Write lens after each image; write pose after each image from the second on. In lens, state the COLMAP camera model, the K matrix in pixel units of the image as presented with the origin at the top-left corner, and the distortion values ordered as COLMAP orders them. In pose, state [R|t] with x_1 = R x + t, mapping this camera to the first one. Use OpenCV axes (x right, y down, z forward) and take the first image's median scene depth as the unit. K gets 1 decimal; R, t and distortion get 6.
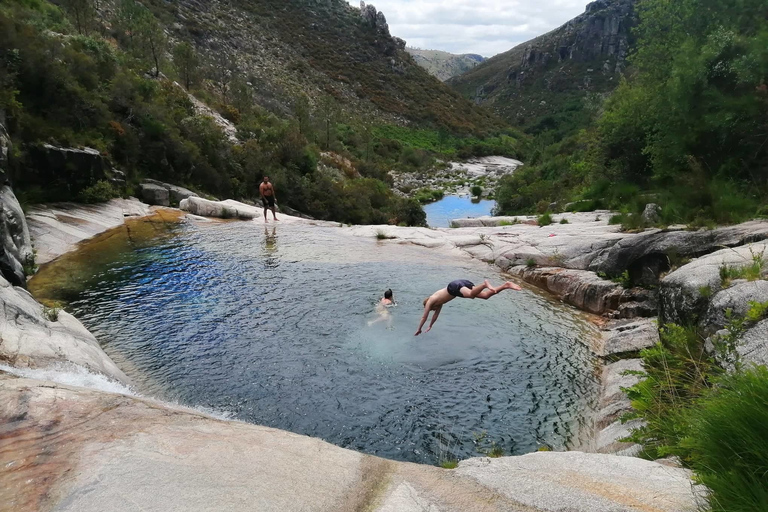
lens RADIAL K [[616.4, 0, 366.6], [0, 616.4, 258.9], [0, 0, 1]] dist [0.178518, -0.404359]
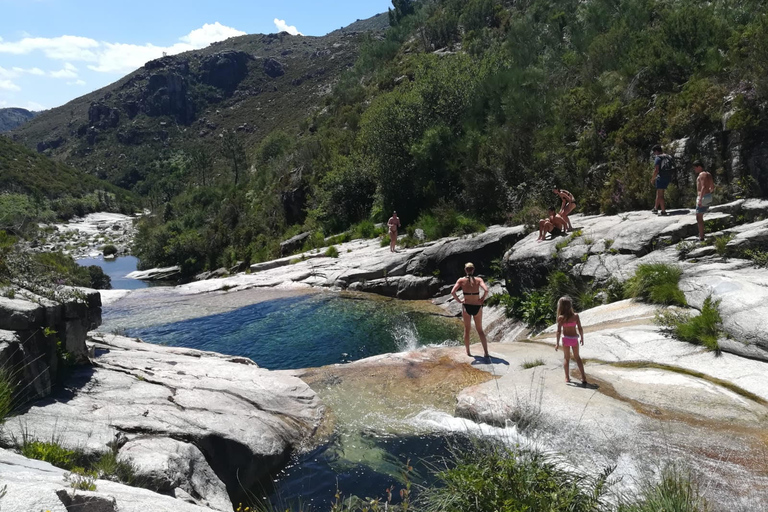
lens RADIAL K [[642.1, 0, 384.0], [0, 642.1, 256.0], [0, 0, 1]] dist [-0.005714, -0.002877]
pose [[0.741669, -0.168004, 0.649385, -0.163656], [0.216009, 0.976374, 0.005894, -0.010716], [-0.635033, 0.135902, 0.760437, -0.049723]]
